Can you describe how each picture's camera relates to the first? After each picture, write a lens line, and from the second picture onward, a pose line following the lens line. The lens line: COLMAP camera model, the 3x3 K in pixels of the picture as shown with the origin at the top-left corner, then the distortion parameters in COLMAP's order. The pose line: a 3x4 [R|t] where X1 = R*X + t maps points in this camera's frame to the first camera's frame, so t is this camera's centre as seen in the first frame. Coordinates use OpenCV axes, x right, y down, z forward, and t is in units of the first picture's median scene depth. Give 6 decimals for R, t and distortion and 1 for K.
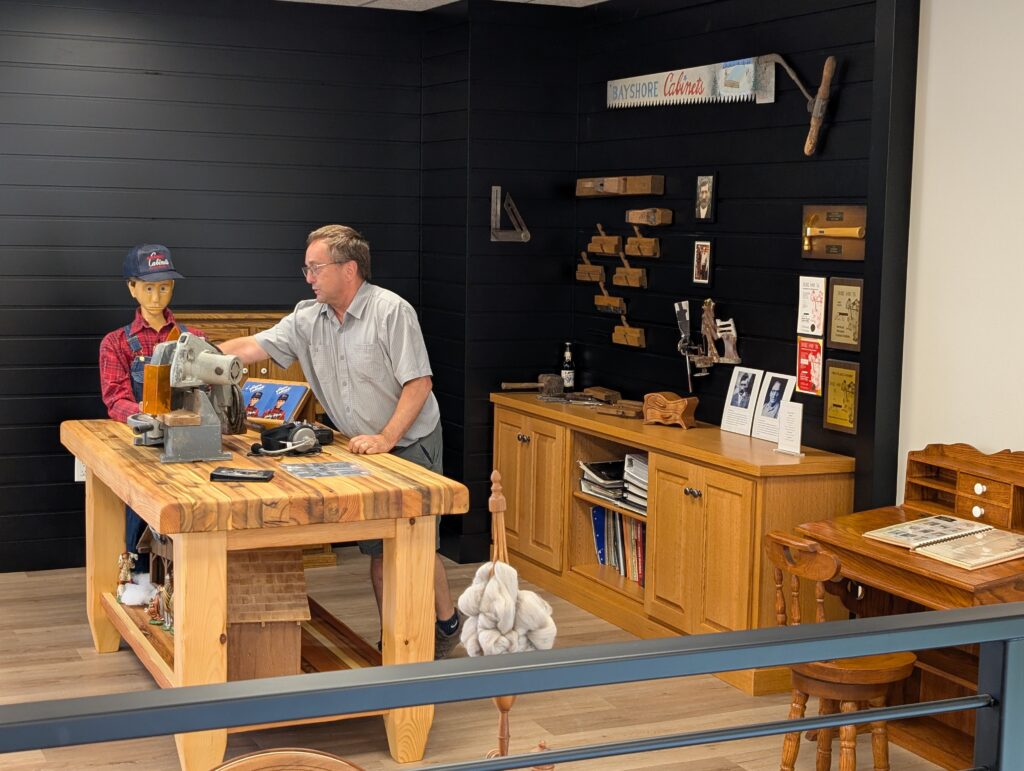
lens RADIAL K [[1494.4, 0, 510.7], [0, 1494.4, 385.7], [0, 0, 1]] dist [-0.010982, 0.000000]
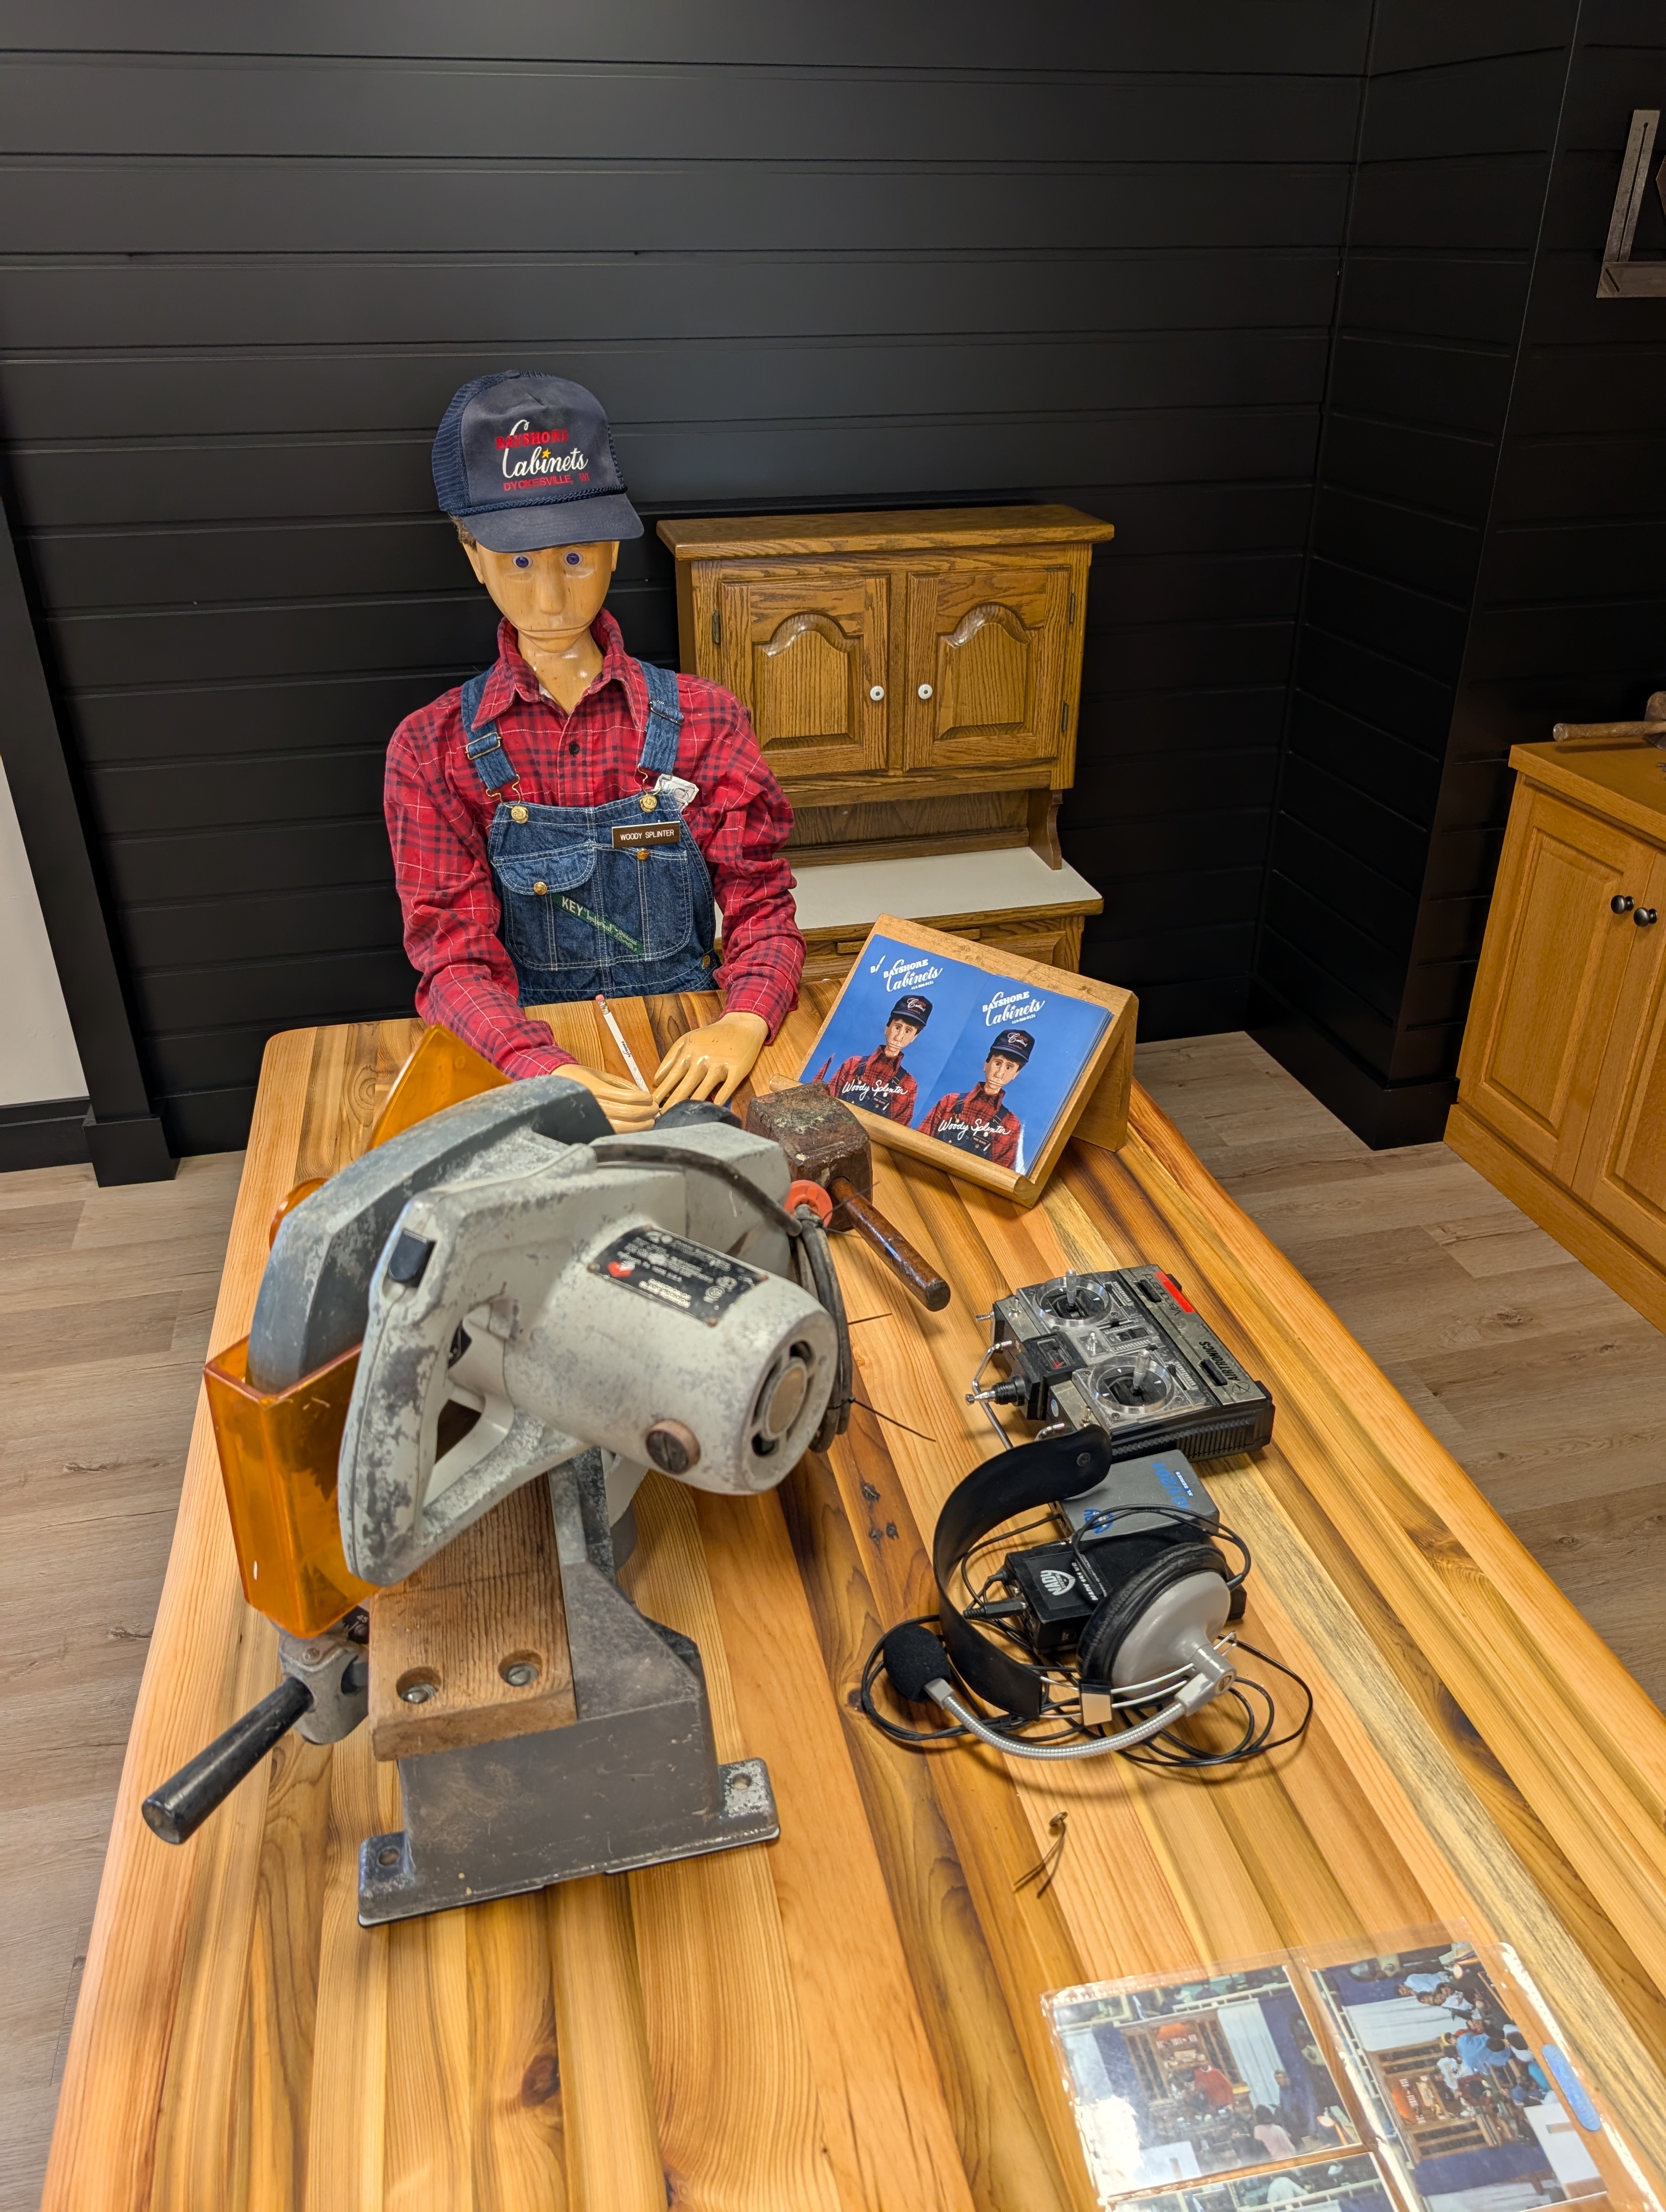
lens RADIAL K [[1573.2, 0, 839.0], [0, 1573.2, 1098.9], [0, 0, 1]] dist [0.006663, -0.003148]
pose [[0.978774, 0.075245, -0.190631, -0.123584], [0.003910, 0.923136, 0.384454, -0.084013], [0.204906, -0.377039, 0.903247, 0.715000]]
